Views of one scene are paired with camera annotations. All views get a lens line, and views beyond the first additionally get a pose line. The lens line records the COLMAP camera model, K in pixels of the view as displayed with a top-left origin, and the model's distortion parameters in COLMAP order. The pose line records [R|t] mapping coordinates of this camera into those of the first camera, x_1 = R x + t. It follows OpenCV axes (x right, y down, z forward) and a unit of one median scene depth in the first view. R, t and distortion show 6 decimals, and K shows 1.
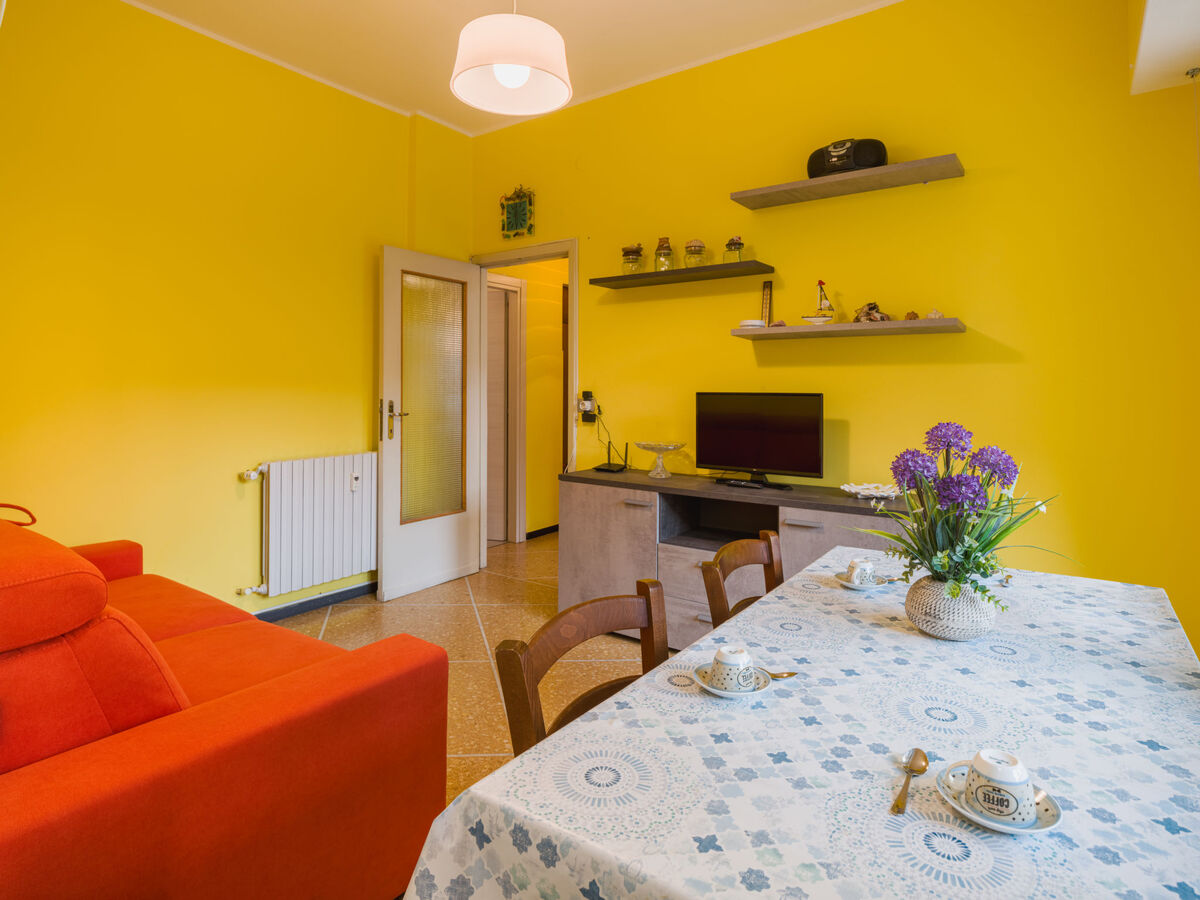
lens RADIAL K [[661.4, 0, 600.9], [0, 661.4, 384.1], [0, 0, 1]] dist [-0.004341, -0.000236]
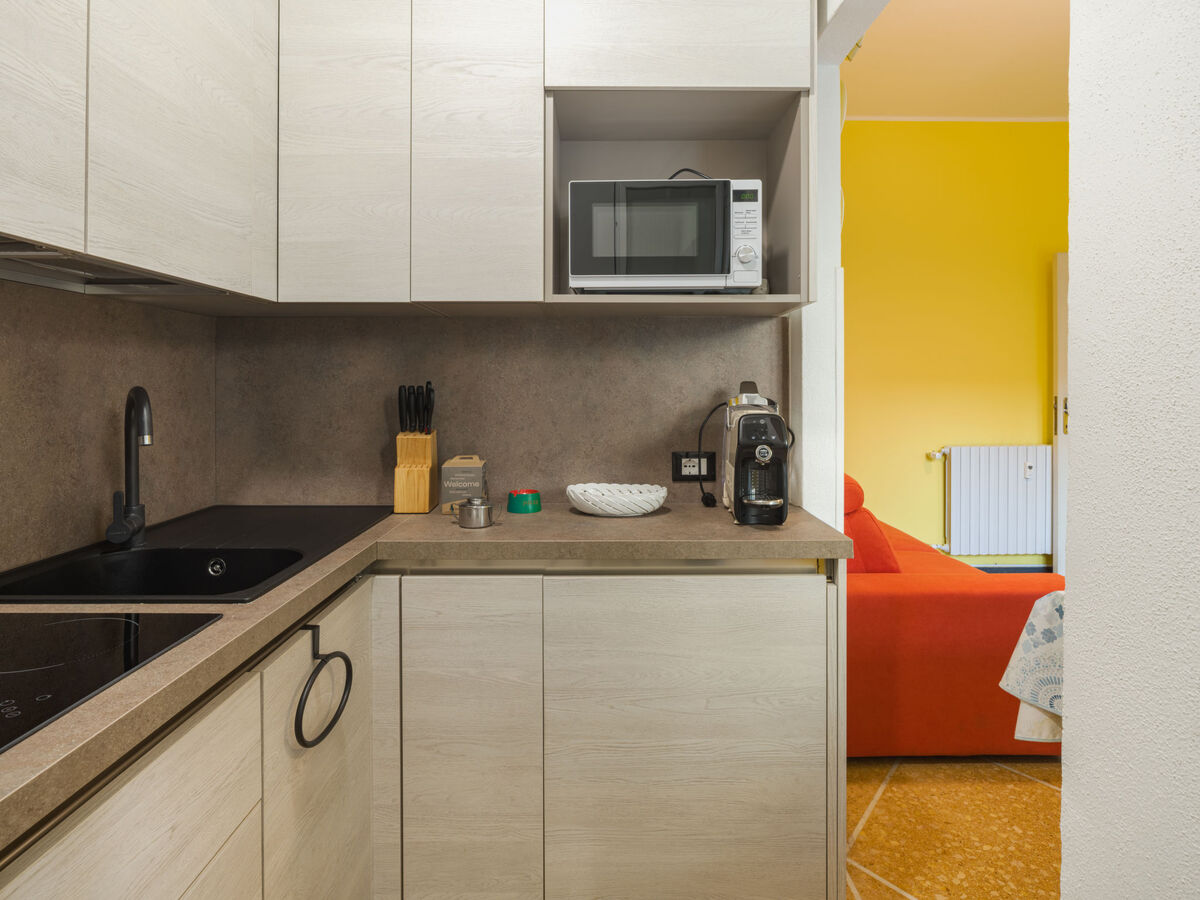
lens RADIAL K [[661.4, 0, 600.9], [0, 661.4, 384.1], [0, 0, 1]] dist [-0.004341, -0.000236]
pose [[0.581323, -0.005773, -0.813653, 0.123660], [0.008294, 0.999965, -0.001169, -0.001922], [0.813631, -0.006069, 0.581350, -0.249710]]
